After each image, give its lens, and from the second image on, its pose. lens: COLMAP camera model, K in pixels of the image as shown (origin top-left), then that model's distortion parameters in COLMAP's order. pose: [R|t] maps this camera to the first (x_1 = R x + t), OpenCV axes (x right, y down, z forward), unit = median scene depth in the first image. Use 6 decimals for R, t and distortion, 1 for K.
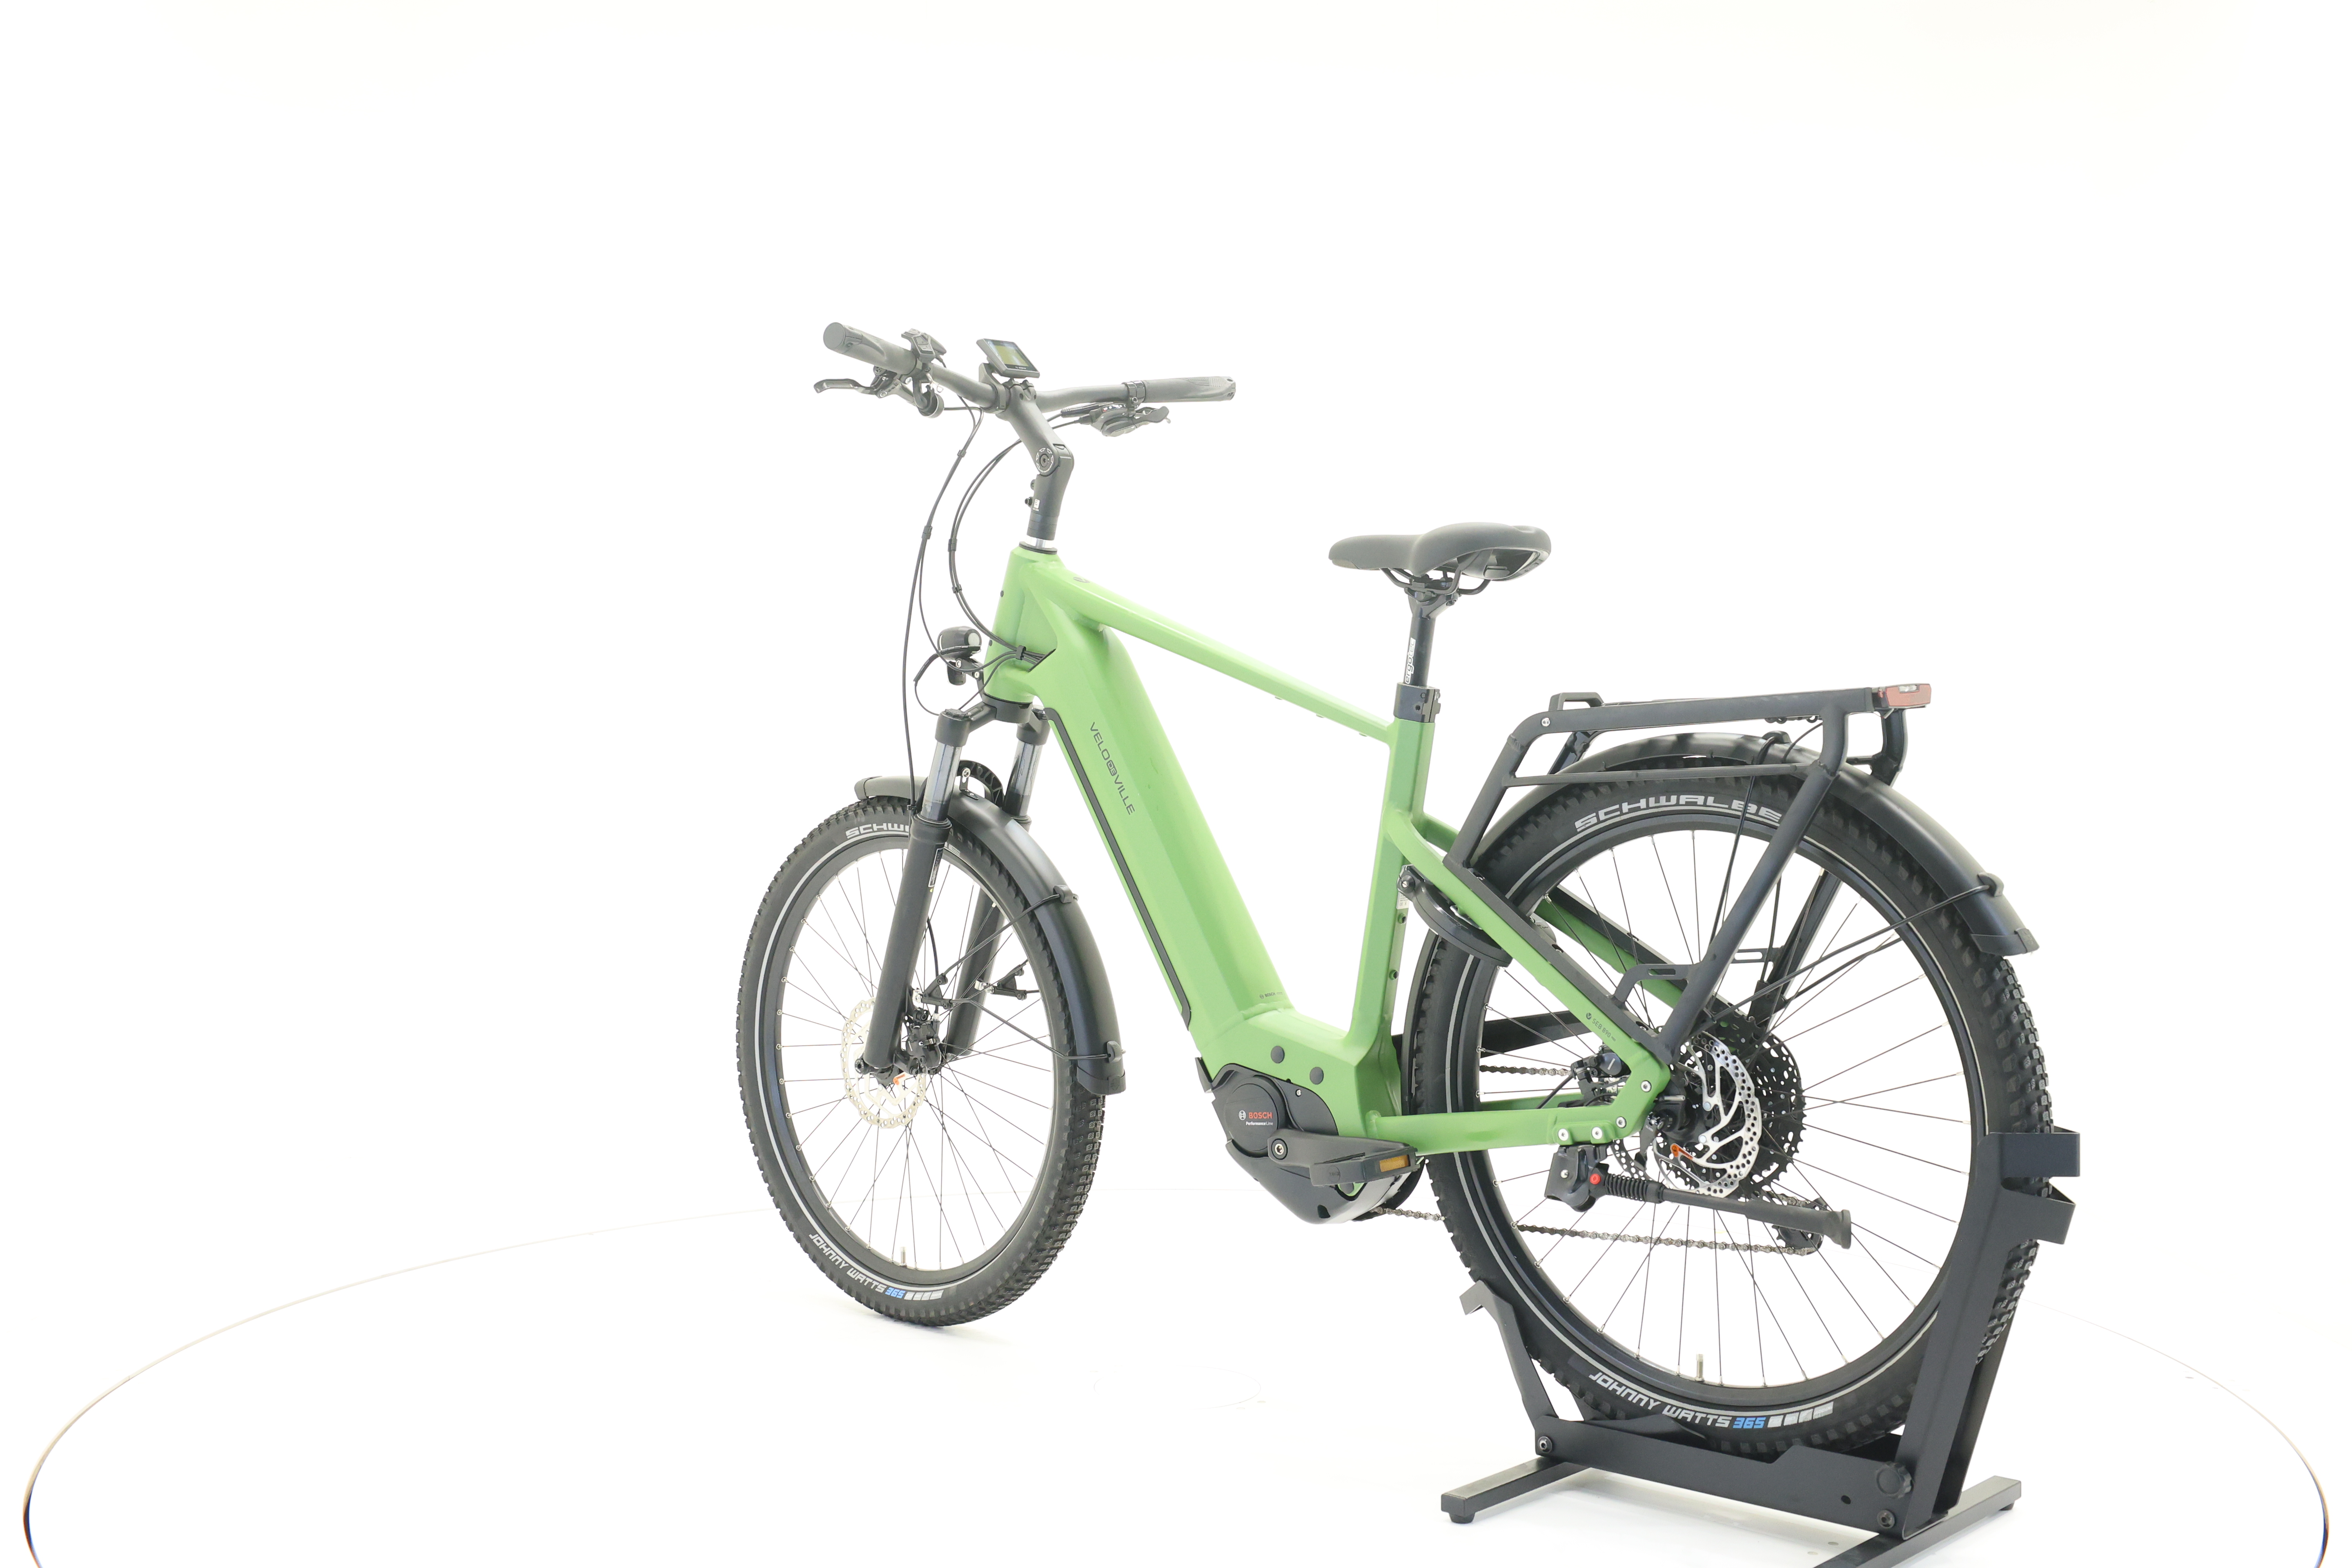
lens RADIAL K [[2483.5, 0, 1174.5], [0, 2483.5, 780.0], [0, 0, 1]] dist [-0.005296, 0.000000]
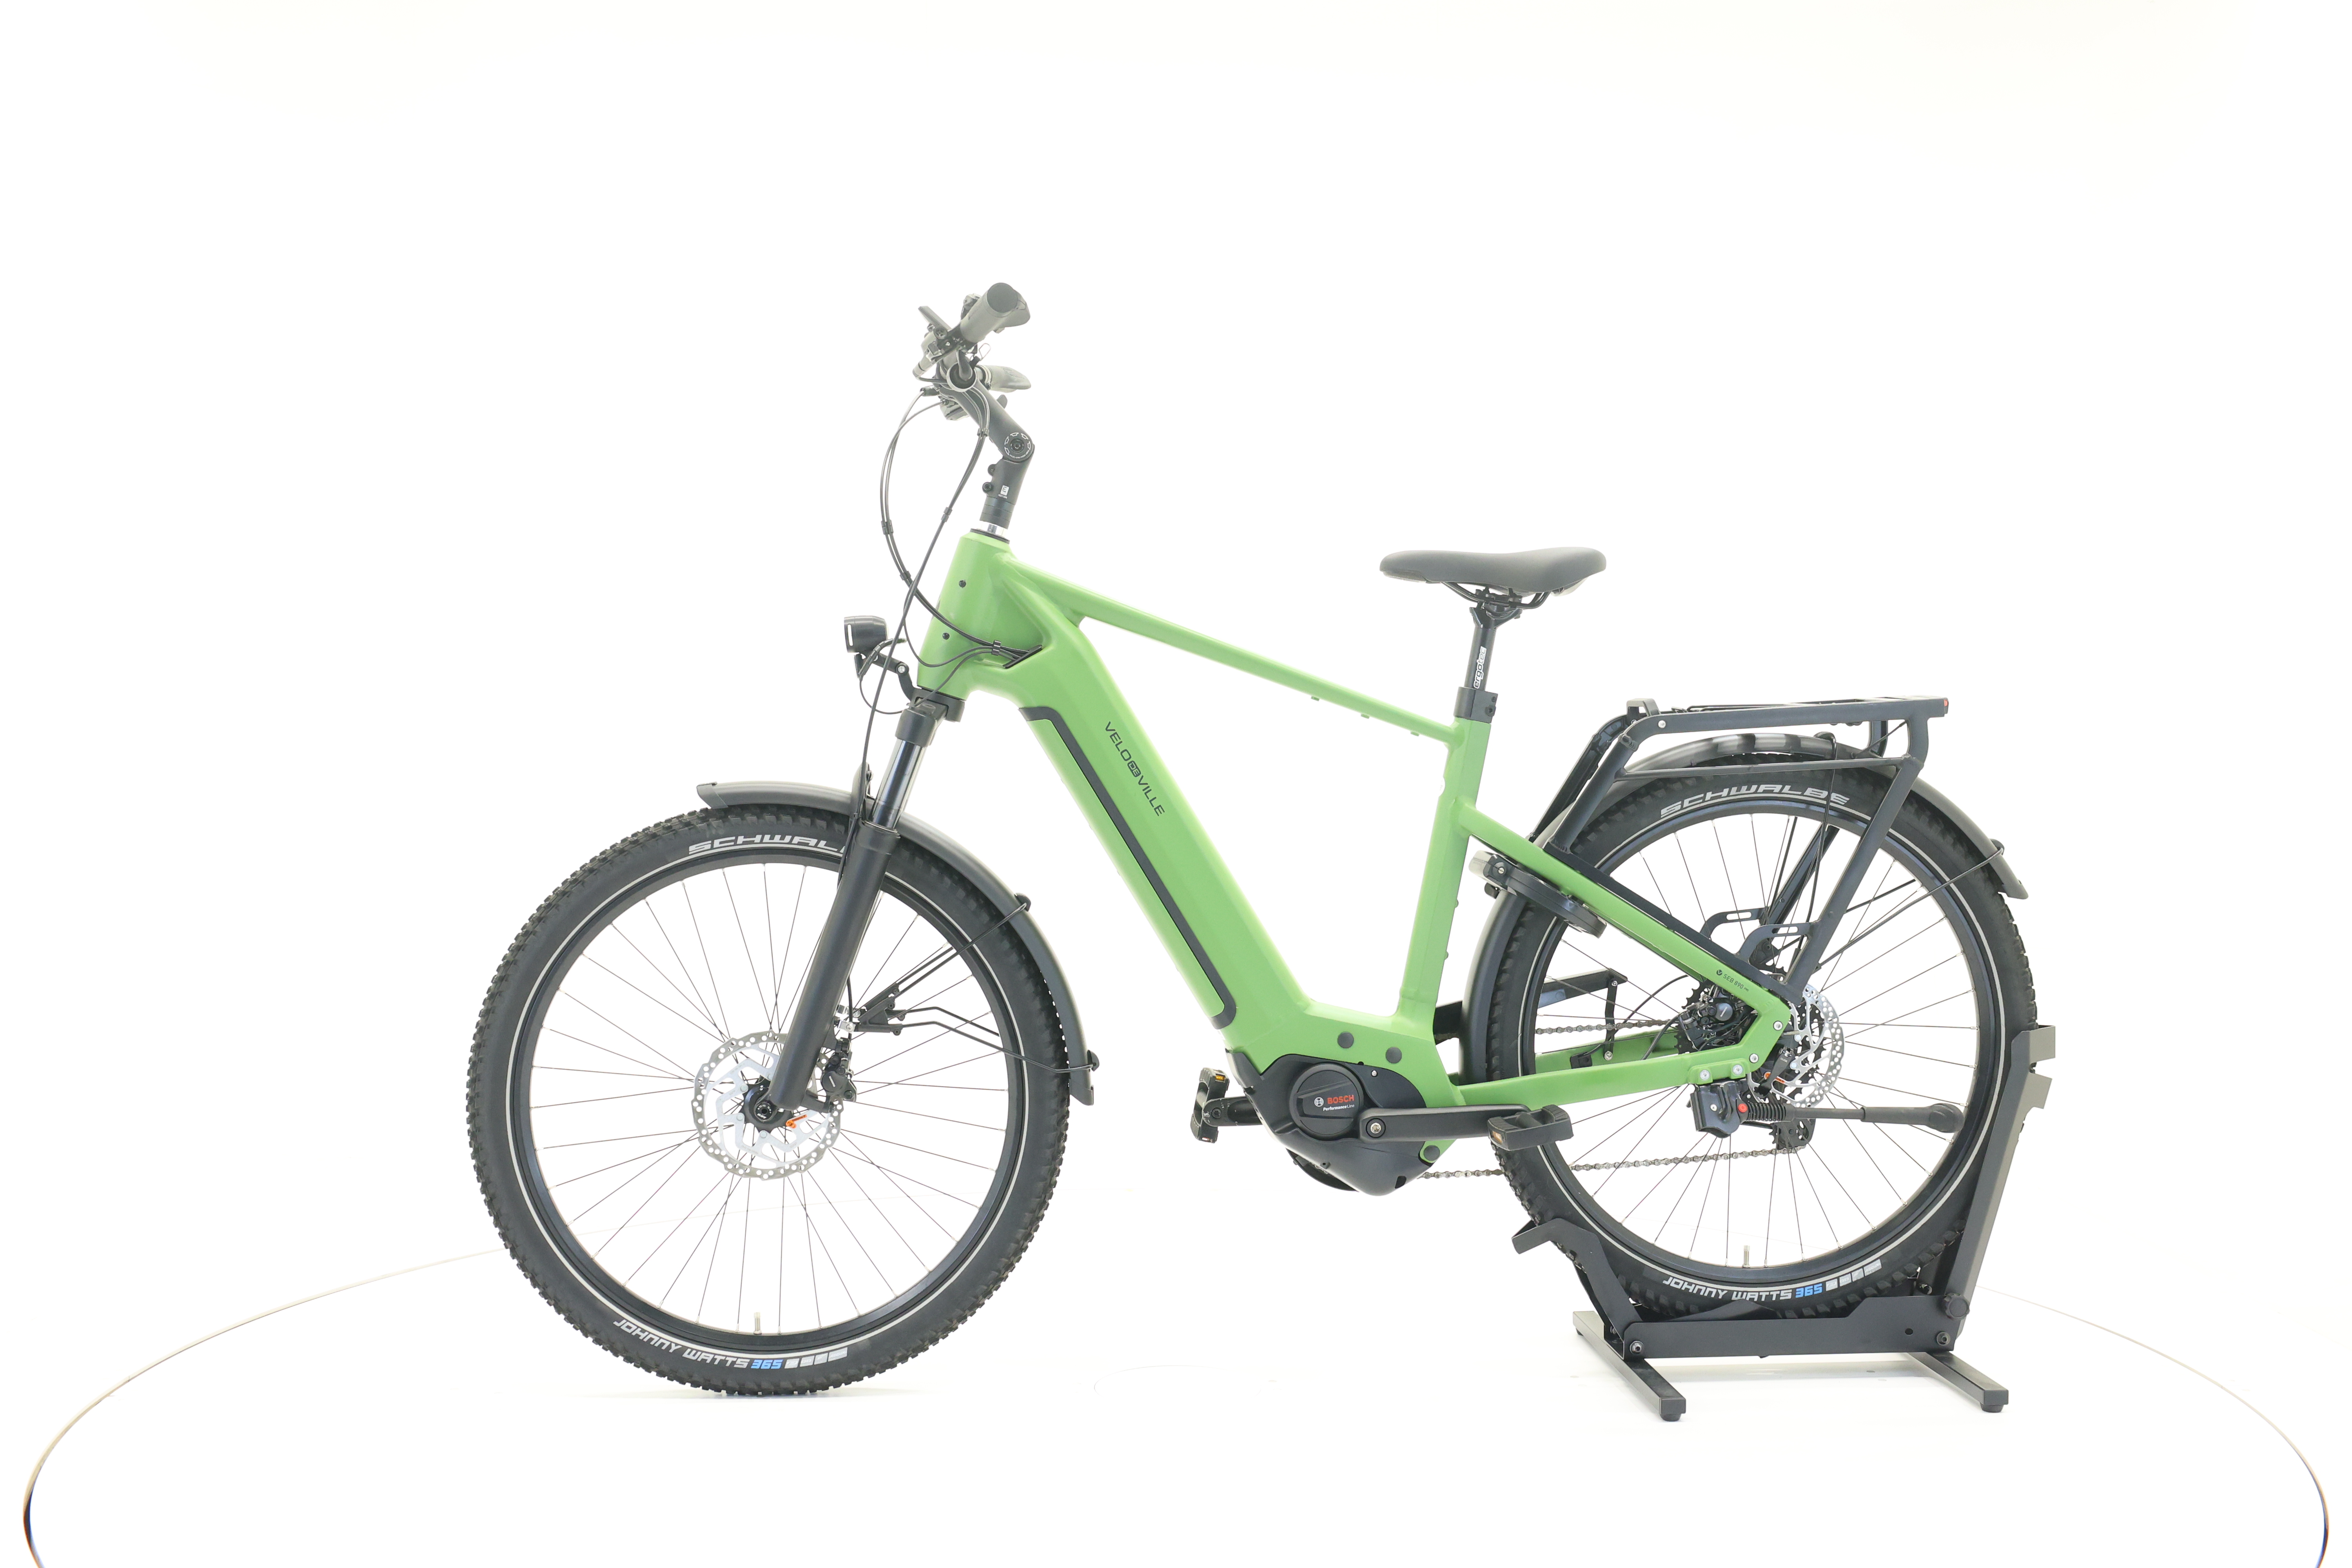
lens RADIAL K [[2483.5, 0, 1185.2], [0, 2483.5, 783.3], [0, 0, 1]] dist [-0.005296, 0.000000]
pose [[0.677328, -0.016311, 0.735501, -0.783627], [0.011909, 0.999866, 0.011206, -0.010402], [-0.735585, 0.001169, 0.677432, 0.344335]]
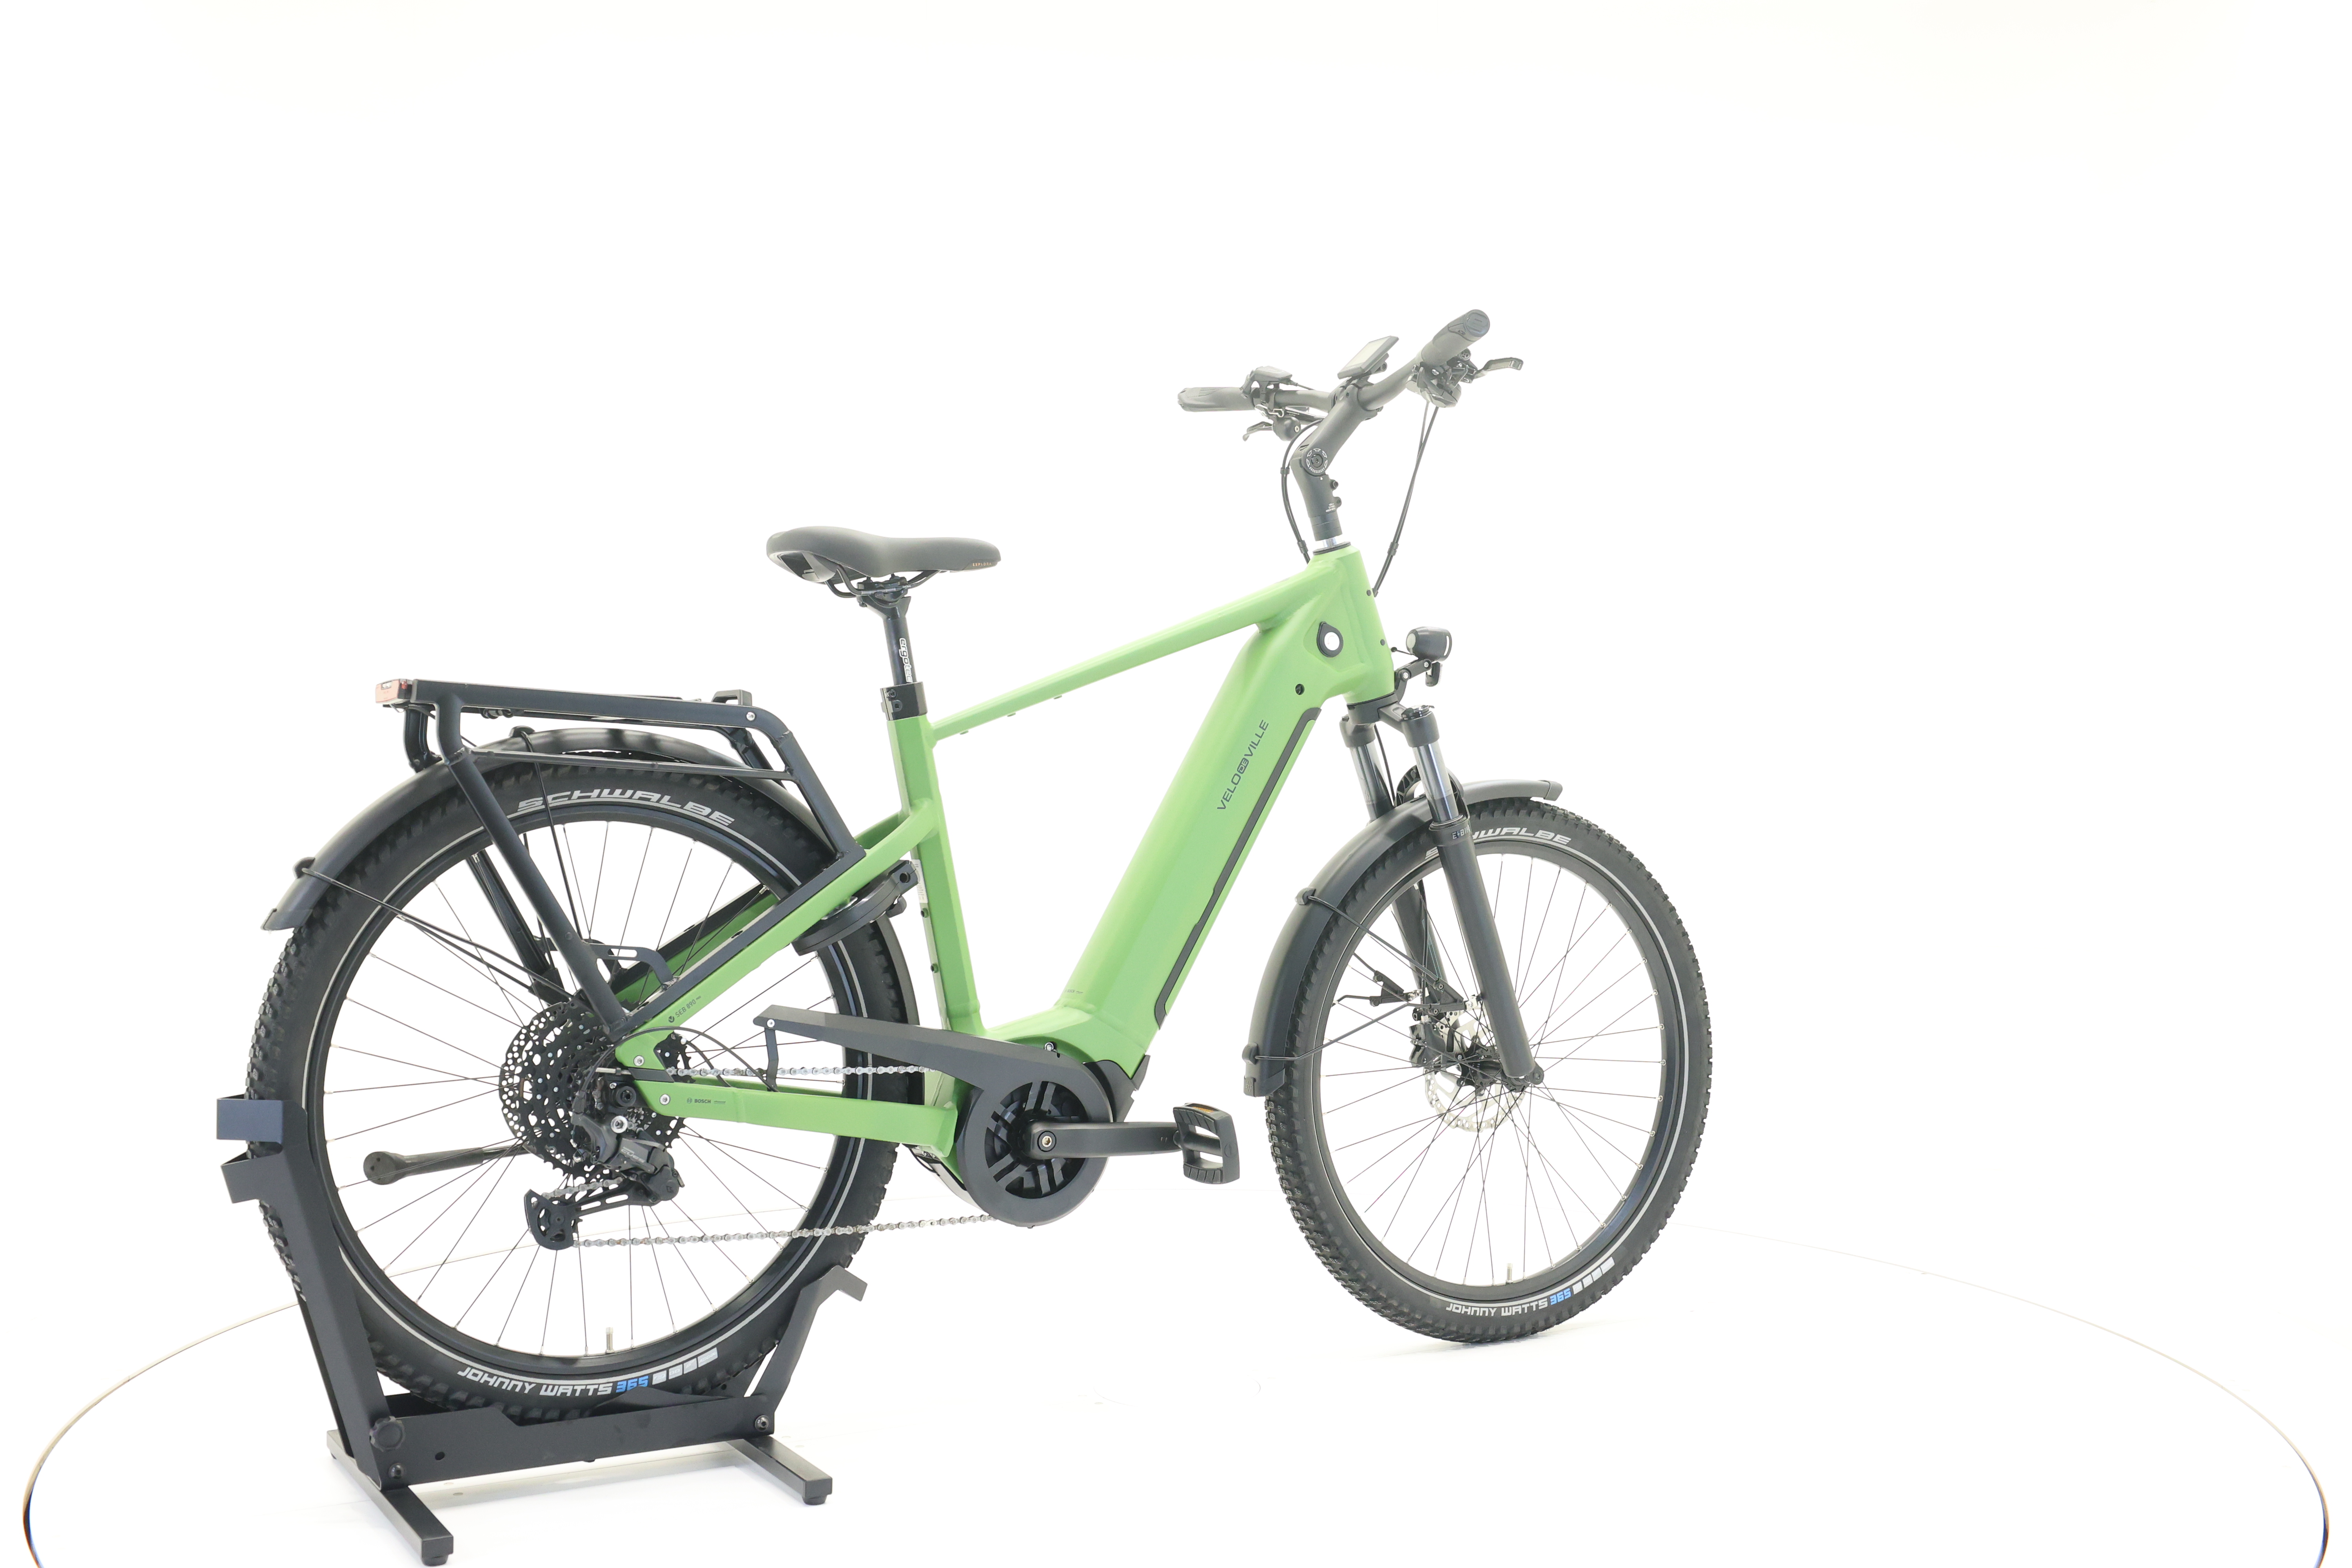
lens RADIAL K [[2483.5, 0, 1183.0], [0, 2483.5, 779.5], [0, 0, 1]] dist [-0.005296, 0.000000]
pose [[-0.290725, 0.012490, -0.956725, 1.027481], [-0.023586, 0.999517, 0.020216, -0.021871], [0.956516, 0.028442, -0.290290, 1.383682]]
